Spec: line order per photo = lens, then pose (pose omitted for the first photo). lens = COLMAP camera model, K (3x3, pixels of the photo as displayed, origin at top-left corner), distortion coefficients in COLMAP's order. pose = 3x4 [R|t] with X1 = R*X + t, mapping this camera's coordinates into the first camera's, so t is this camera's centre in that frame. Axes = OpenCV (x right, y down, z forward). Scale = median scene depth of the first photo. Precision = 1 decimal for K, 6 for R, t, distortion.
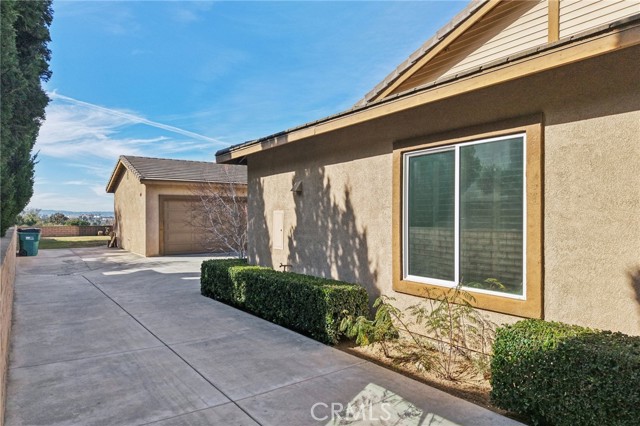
lens RADIAL K [[431.6, 0, 320.0], [0, 431.6, 213.0], [0, 0, 1]] dist [0.002777, 0.001329]
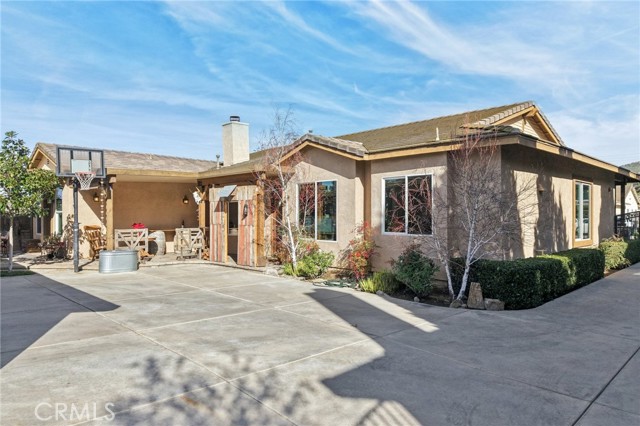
lens RADIAL K [[431.6, 0, 320.0], [0, 431.6, 213.0], [0, 0, 1]] dist [0.002777, 0.001329]
pose [[-0.163138, 0.000807, 0.986603, -1.185645], [-0.014991, 0.999882, -0.003297, 0.029118], [-0.986489, -0.015328, -0.163107, 1.820186]]
